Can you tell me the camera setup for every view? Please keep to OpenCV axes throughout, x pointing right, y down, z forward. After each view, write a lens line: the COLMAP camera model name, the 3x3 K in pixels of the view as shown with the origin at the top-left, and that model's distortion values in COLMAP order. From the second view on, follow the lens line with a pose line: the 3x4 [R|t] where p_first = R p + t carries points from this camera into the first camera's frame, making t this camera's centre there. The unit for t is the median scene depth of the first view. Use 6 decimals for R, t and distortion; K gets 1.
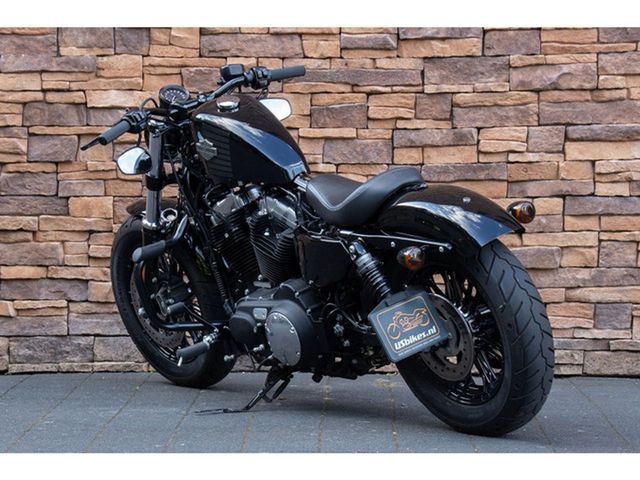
lens RADIAL K [[2315.2, 0, 281.9], [0, 2315.2, 241.1], [0, 0, 1]] dist [0.763231, 0.641281]
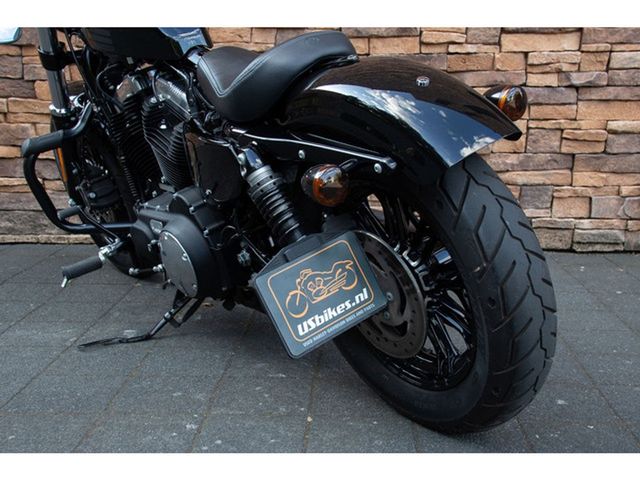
lens RADIAL K [[847.4, 0, 342.2], [0, 847.4, 258.0], [0, 0, 1]] dist [-0.015626, 0.638506]
pose [[0.999873, 0.005780, 0.014875, 0.043282], [-0.008257, 0.985019, 0.172249, -0.008077], [-0.013657, -0.172350, 0.984941, 0.601989]]
